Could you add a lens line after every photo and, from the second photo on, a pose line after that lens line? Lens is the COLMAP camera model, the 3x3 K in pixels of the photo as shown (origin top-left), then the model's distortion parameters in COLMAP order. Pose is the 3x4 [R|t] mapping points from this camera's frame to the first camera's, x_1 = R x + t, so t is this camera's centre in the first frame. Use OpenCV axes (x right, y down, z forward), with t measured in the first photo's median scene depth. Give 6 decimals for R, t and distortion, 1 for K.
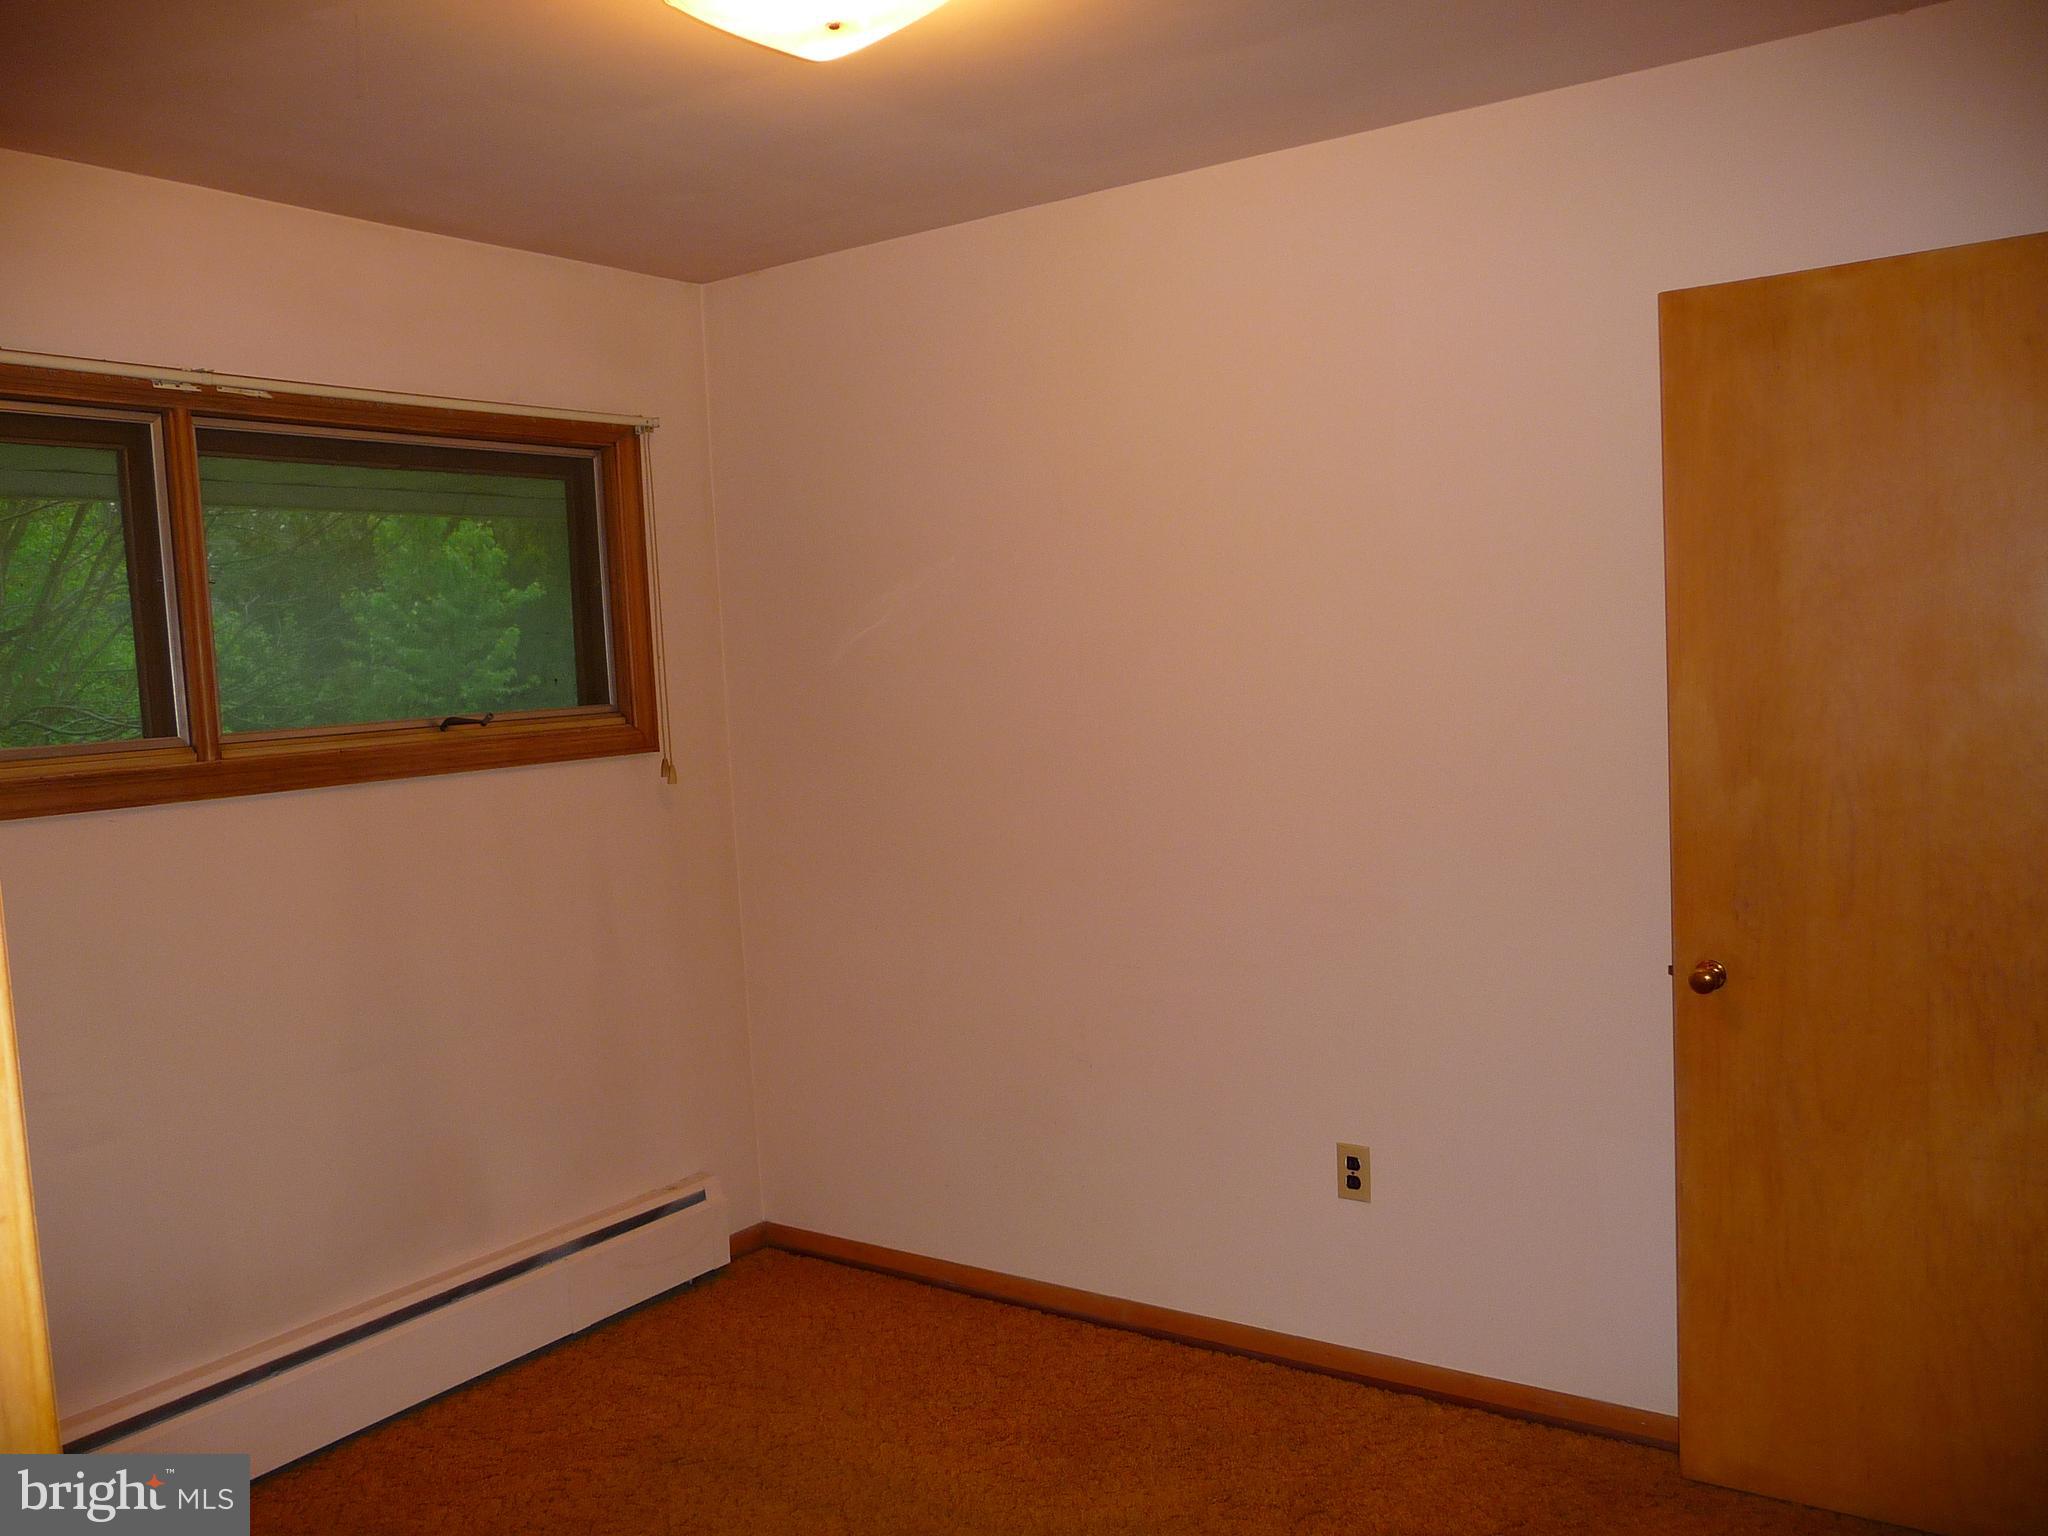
lens RADIAL K [[1706.6, 0, 1032.6], [0, 1706.6, 761.5], [0, 0, 1]] dist [0.003494, 0.000976]
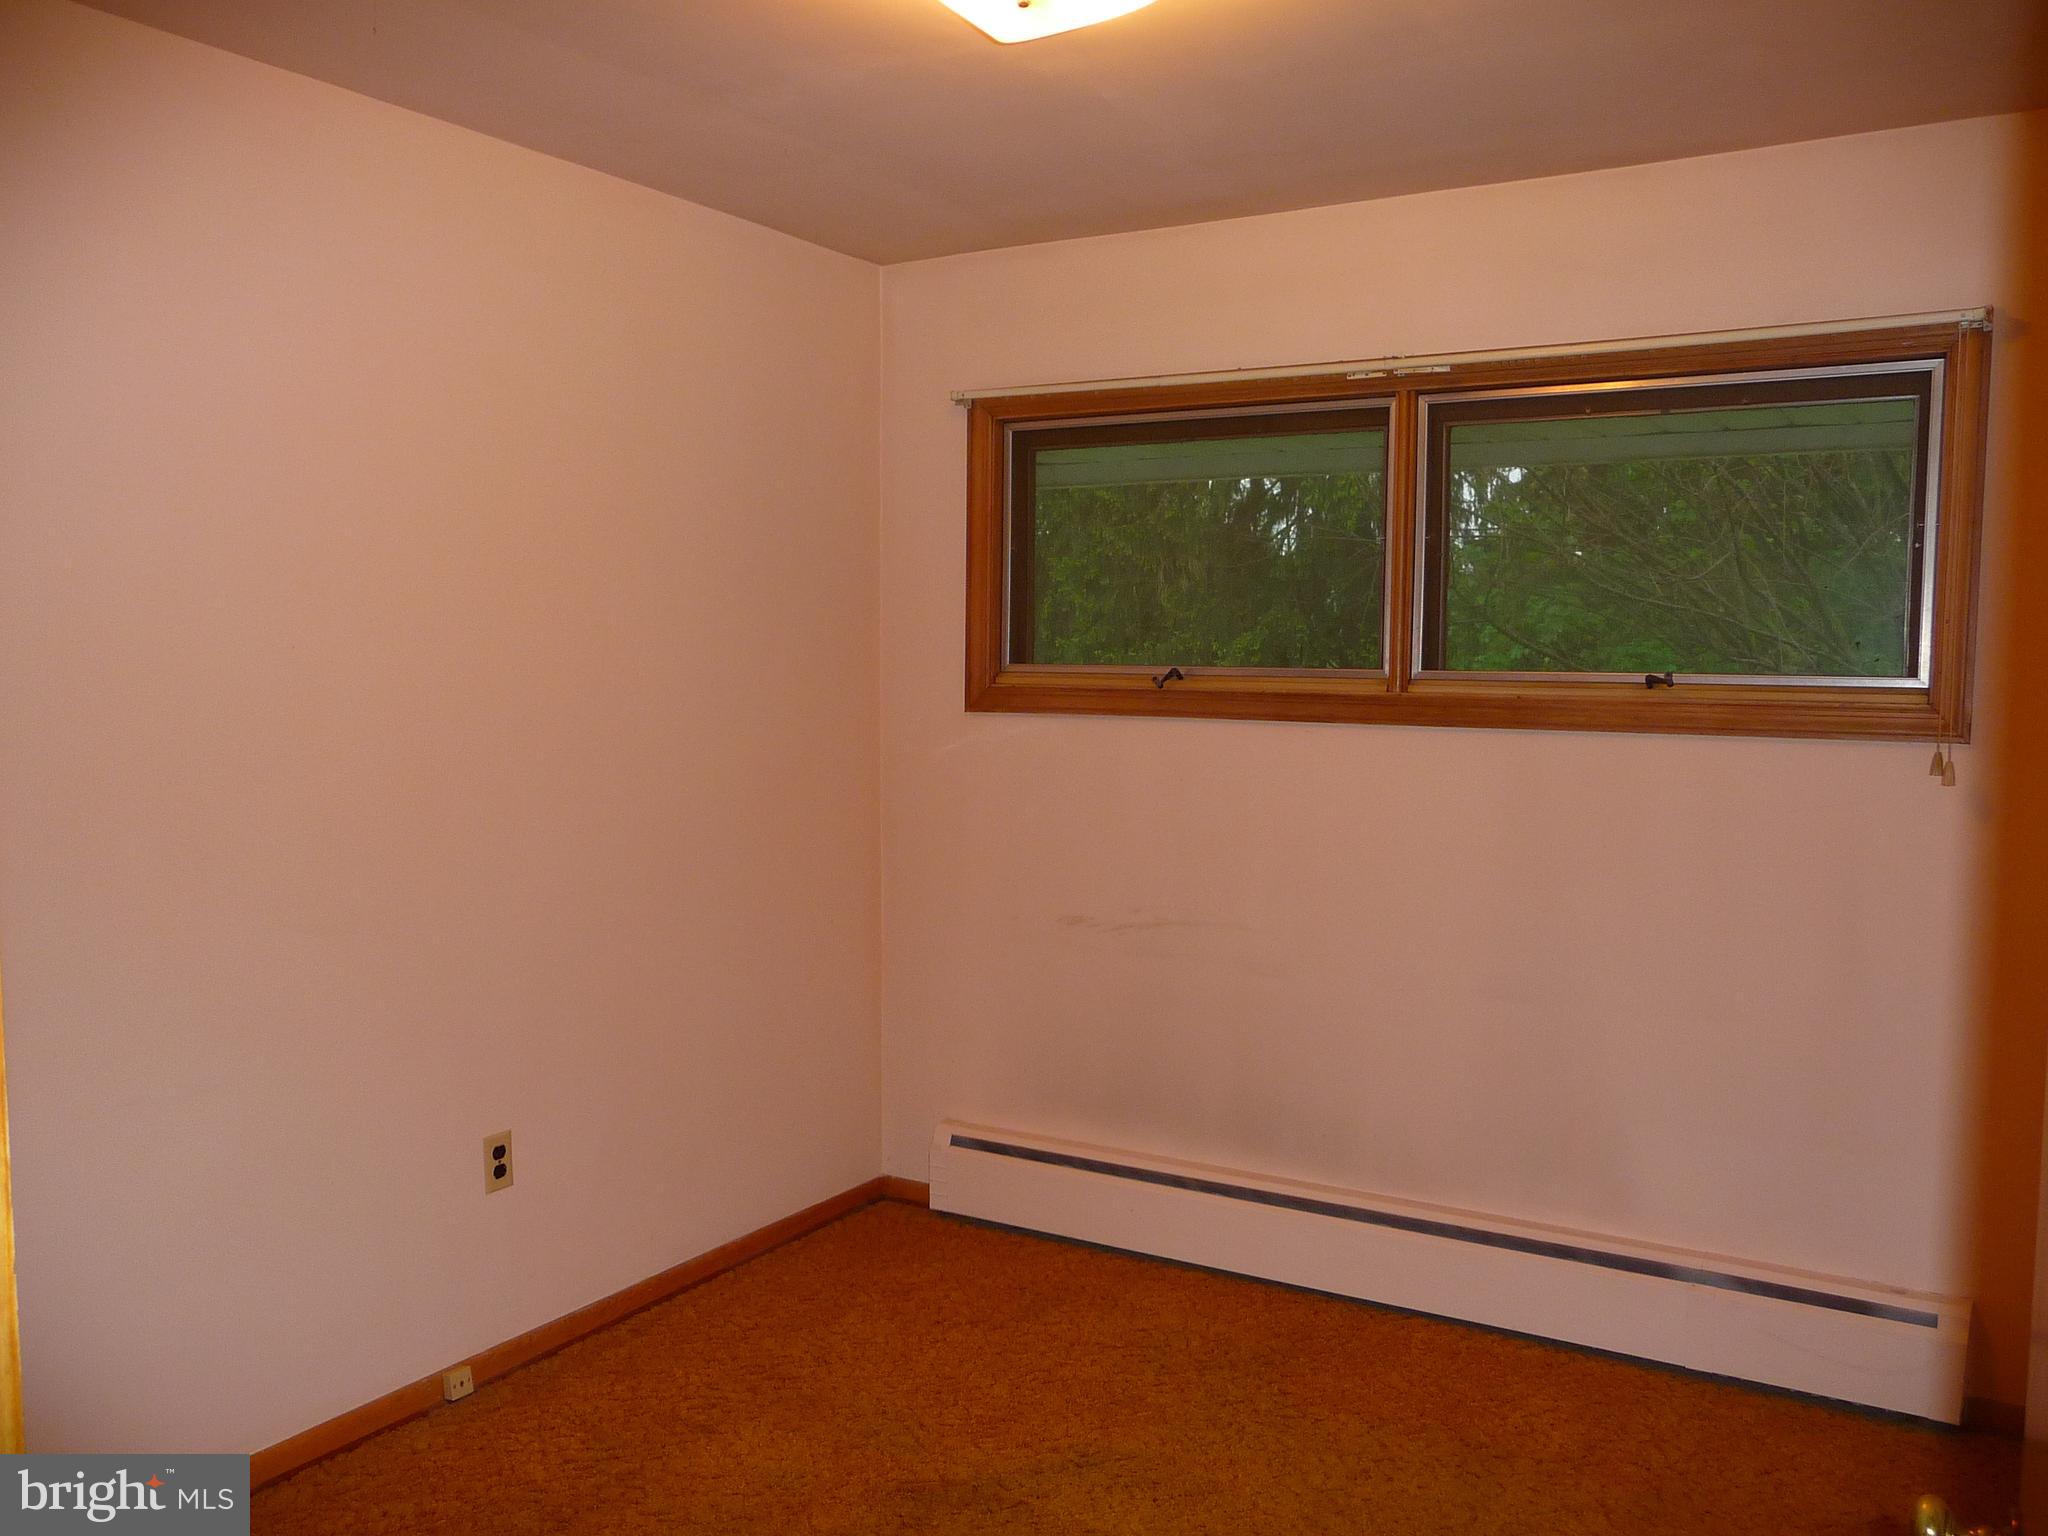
lens RADIAL K [[1706.6, 0, 1032.6], [0, 1706.6, 761.5], [0, 0, 1]] dist [0.003494, 0.000976]
pose [[0.068560, 0.118841, -0.990544, 0.664498], [-0.081547, 0.990225, 0.113158, -0.065642], [0.994309, 0.073018, 0.077581, 0.666122]]
